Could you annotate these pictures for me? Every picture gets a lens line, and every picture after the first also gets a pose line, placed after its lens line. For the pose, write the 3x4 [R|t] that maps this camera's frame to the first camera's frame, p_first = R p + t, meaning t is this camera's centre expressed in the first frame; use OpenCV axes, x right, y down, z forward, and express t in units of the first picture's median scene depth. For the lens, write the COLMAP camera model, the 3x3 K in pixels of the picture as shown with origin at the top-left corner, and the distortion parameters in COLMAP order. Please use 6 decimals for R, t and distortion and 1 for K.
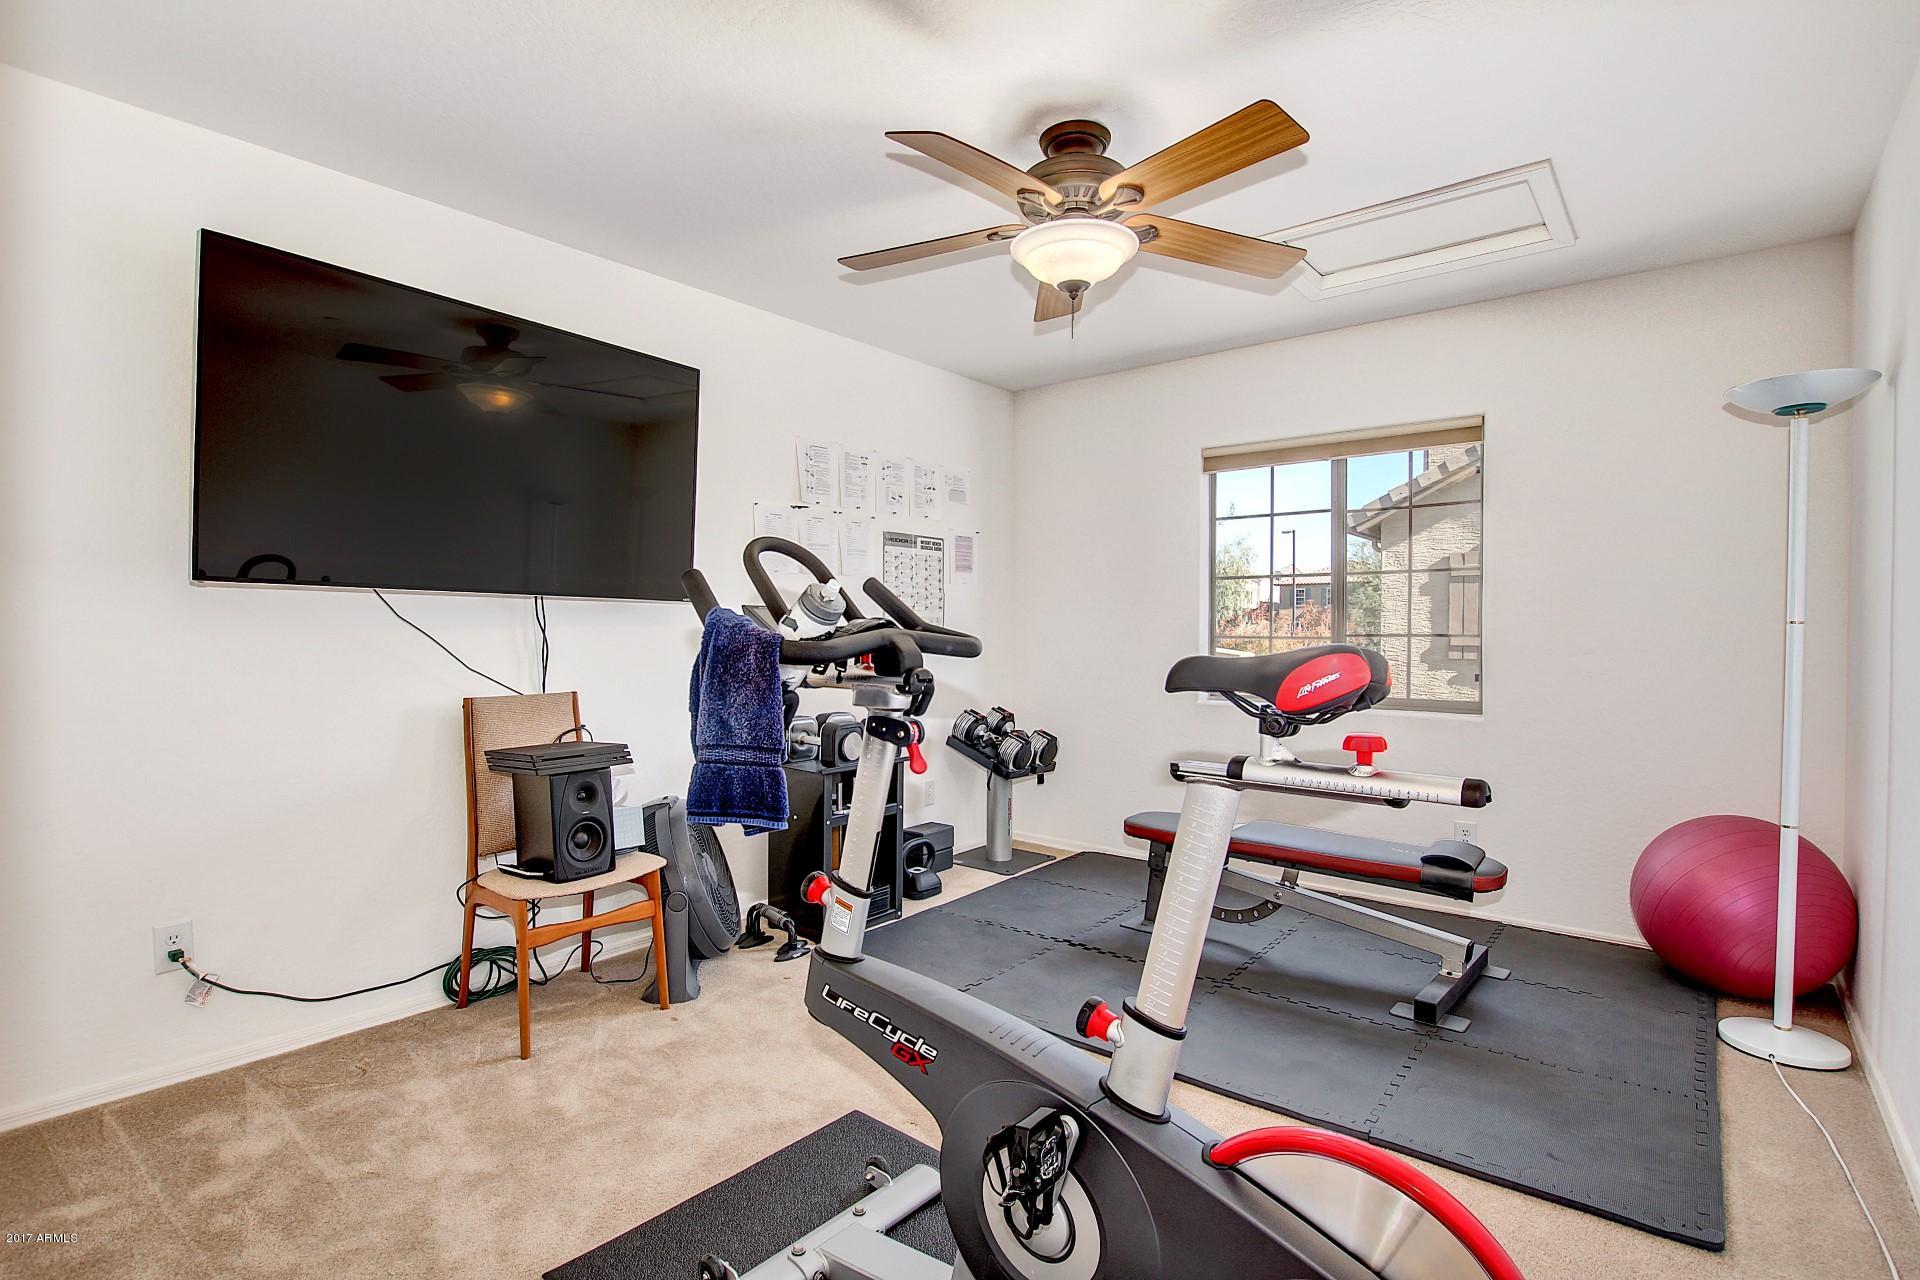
lens RADIAL K [[900.6, 0, 962.7], [0, 900.6, 639.4], [0, 0, 1]] dist [-0.004256, -0.000247]
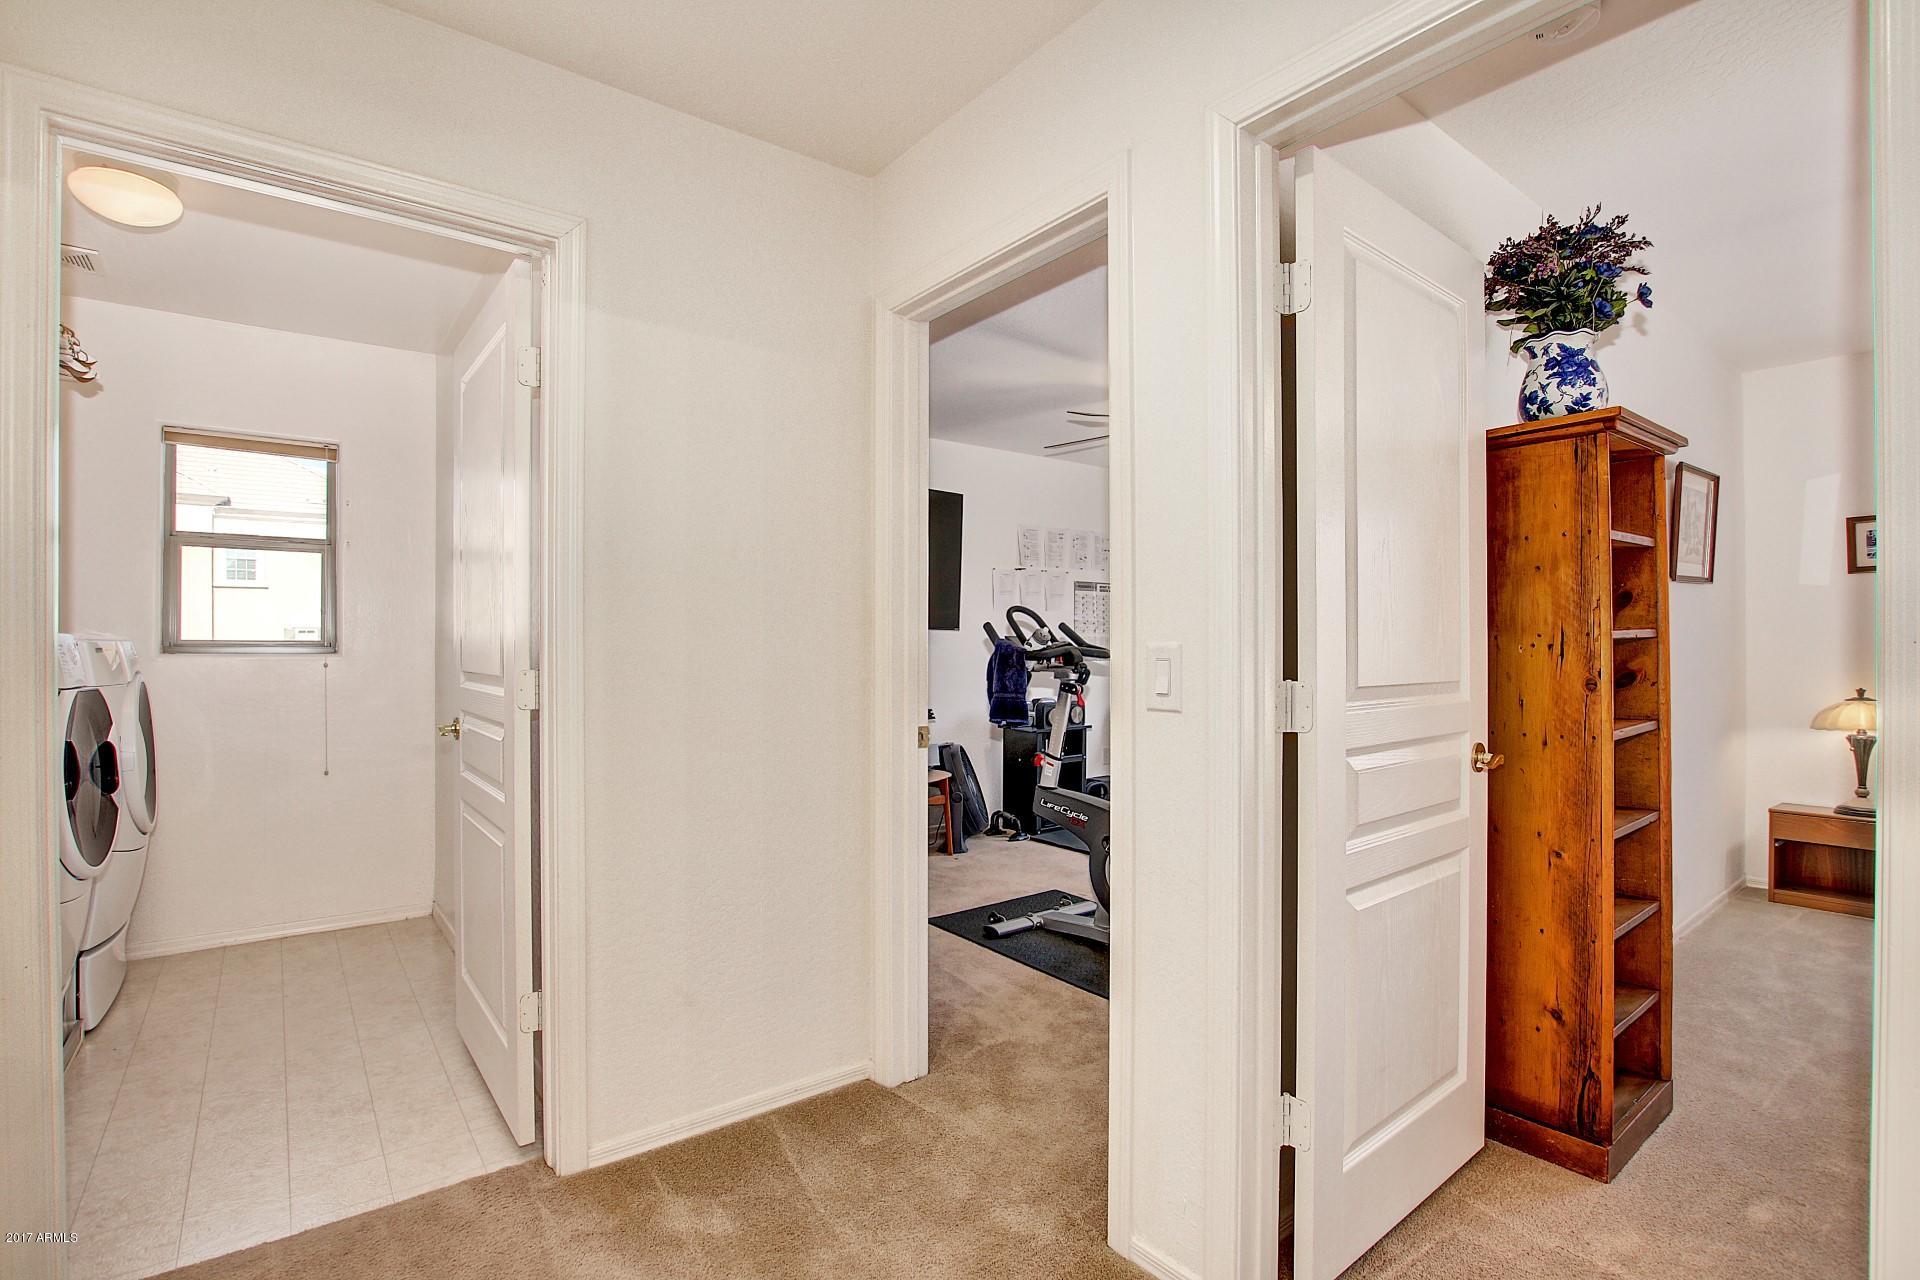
lens RADIAL K [[900.6, 0, 967.0], [0, 900.6, 642.4], [0, 0, 1]] dist [-0.004256, -0.000247]
pose [[0.976378, -0.003738, -0.216039, 0.155124], [0.000420, 0.999881, -0.015404, 0.013709], [0.216071, 0.014950, 0.976263, -1.267837]]
